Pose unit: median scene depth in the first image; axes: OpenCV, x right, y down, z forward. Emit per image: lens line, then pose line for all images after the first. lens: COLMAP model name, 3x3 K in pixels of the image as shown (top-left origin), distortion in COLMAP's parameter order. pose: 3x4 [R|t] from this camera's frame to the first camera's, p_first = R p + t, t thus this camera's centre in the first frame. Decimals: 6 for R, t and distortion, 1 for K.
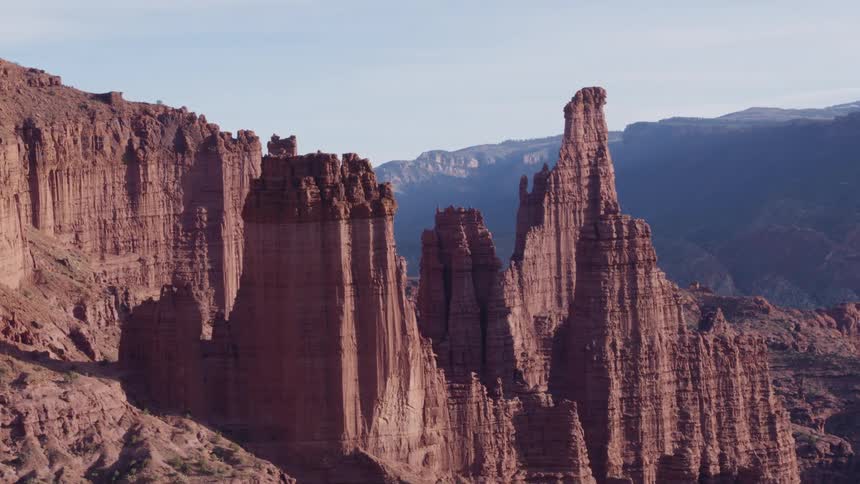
lens RADIAL K [[2312.4, 0, 437.5], [0, 2312.4, 242.8], [0, 0, 1]] dist [0.140857, 0.000000]
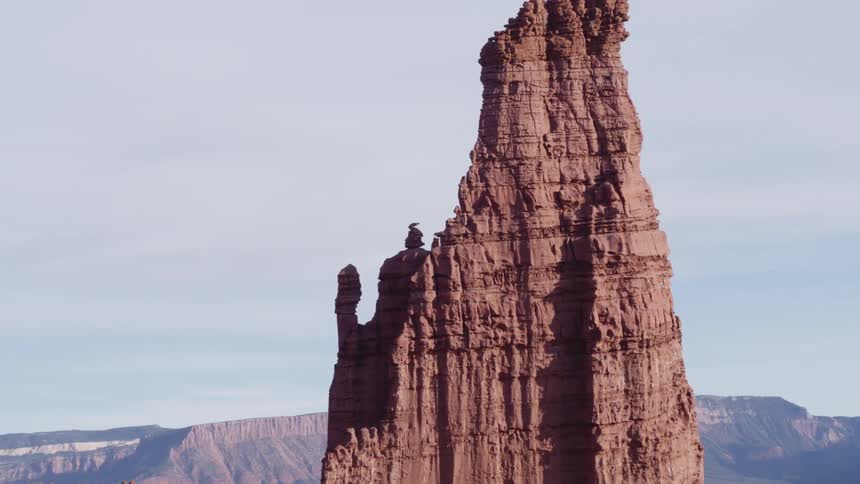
lens RADIAL K [[2312.4, 0, 443.4], [0, 2312.4, 257.7], [0, 0, 1]] dist [0.140857, 0.000000]
pose [[0.965380, -0.031586, -0.258928, 0.141264], [0.005257, 0.994796, -0.101750, 0.001874], [0.260794, 0.096866, 0.960522, 0.755138]]
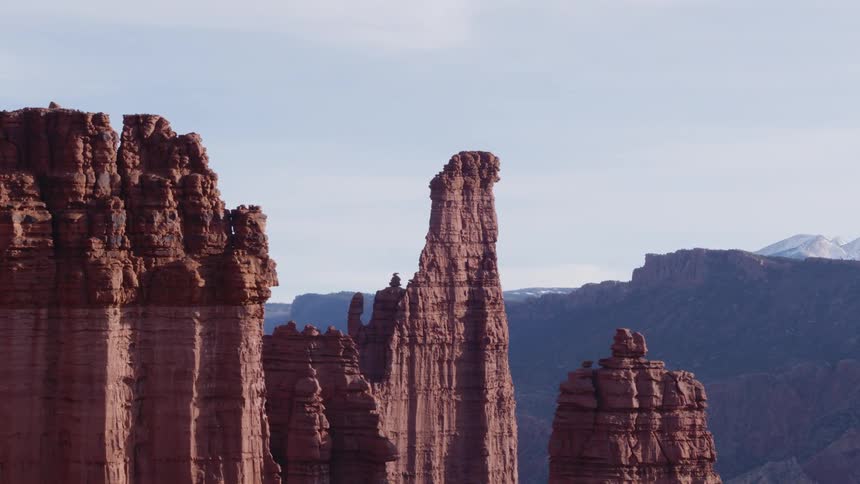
lens RADIAL K [[2312.4, 0, 434.9], [0, 2312.4, 238.3], [0, 0, 1]] dist [0.140857, 0.000000]
pose [[0.986808, 0.063447, 0.148946, -0.032293], [-0.051537, 0.995257, -0.082506, 0.003957], [-0.153475, 0.073741, 0.985397, 0.464074]]
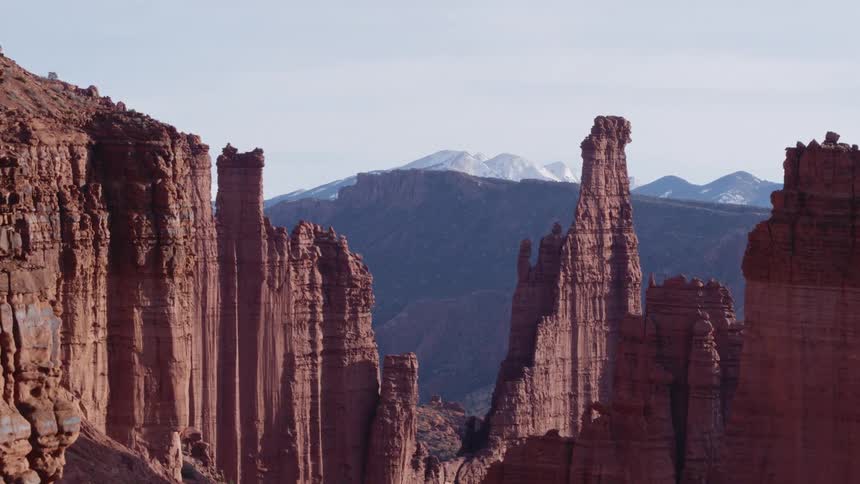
lens RADIAL K [[2312.4, 0, 435.3], [0, 2312.4, 242.7], [0, 0, 1]] dist [0.140857, 0.000000]
pose [[0.948441, 0.062104, 0.310809, -0.209430], [-0.048634, 0.997518, -0.050910, 0.007708], [-0.313199, 0.033169, 0.949108, 0.404815]]
